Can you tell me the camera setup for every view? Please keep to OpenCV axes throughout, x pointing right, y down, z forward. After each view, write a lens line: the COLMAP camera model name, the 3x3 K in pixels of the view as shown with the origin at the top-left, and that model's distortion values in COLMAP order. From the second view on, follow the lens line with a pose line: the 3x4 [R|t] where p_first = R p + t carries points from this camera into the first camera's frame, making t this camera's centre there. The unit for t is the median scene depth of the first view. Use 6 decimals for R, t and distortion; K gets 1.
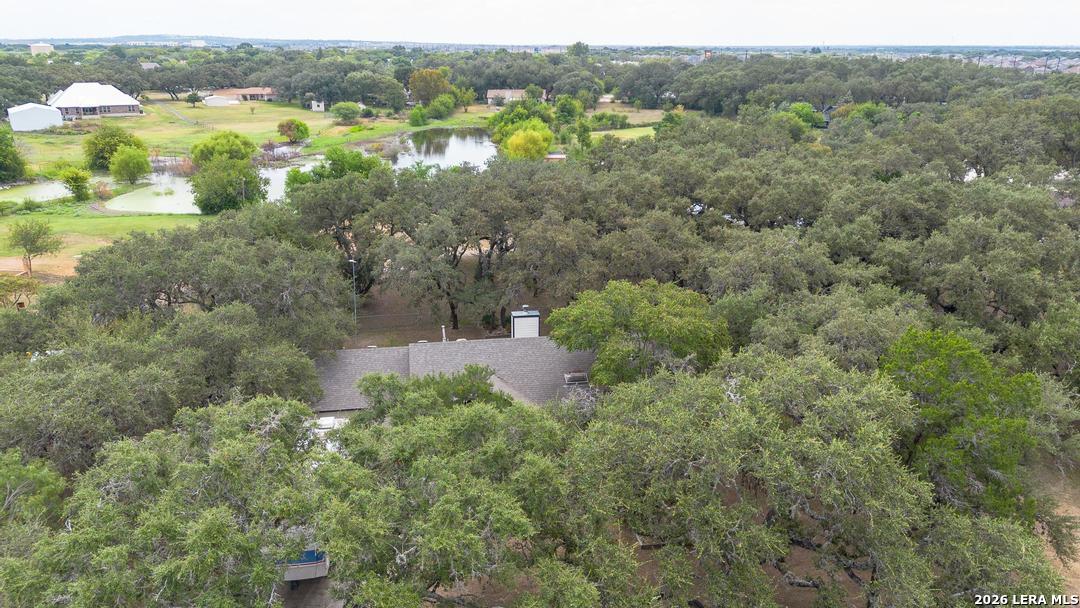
lens RADIAL K [[772.8, 0, 539.8], [0, 772.8, 311.3], [0, 0, 1]] dist [0.049102, -0.060254]
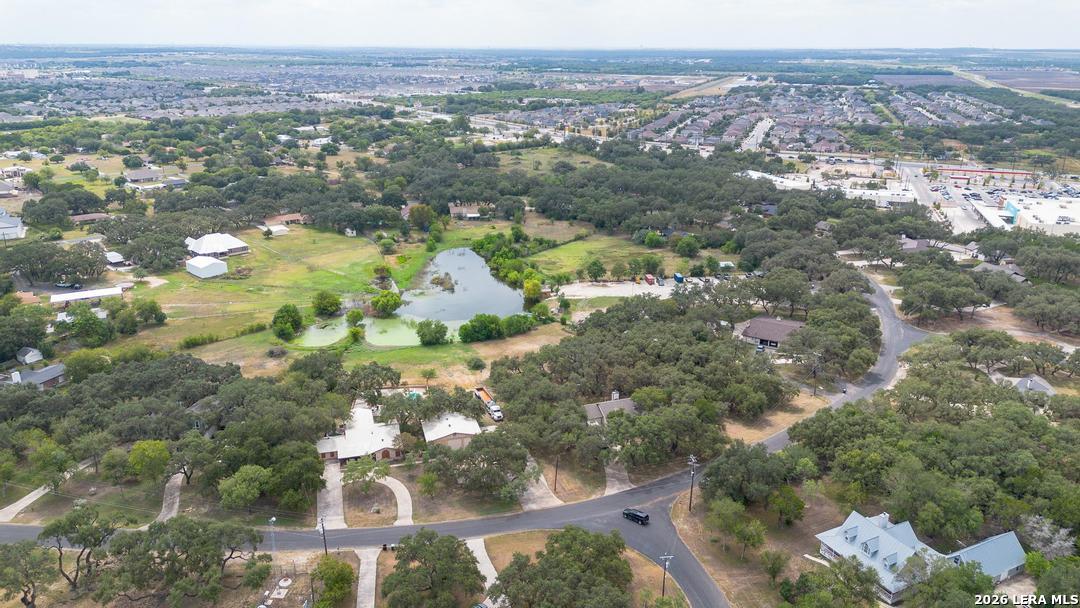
lens RADIAL K [[772.8, 0, 539.9], [0, 772.8, 308.4], [0, 0, 1]] dist [0.049102, -0.060254]
pose [[0.978402, -0.070461, 0.194334, -0.227781], [0.070841, 0.997475, 0.005001, -0.095093], [-0.194195, 0.008873, 0.980923, -0.572983]]
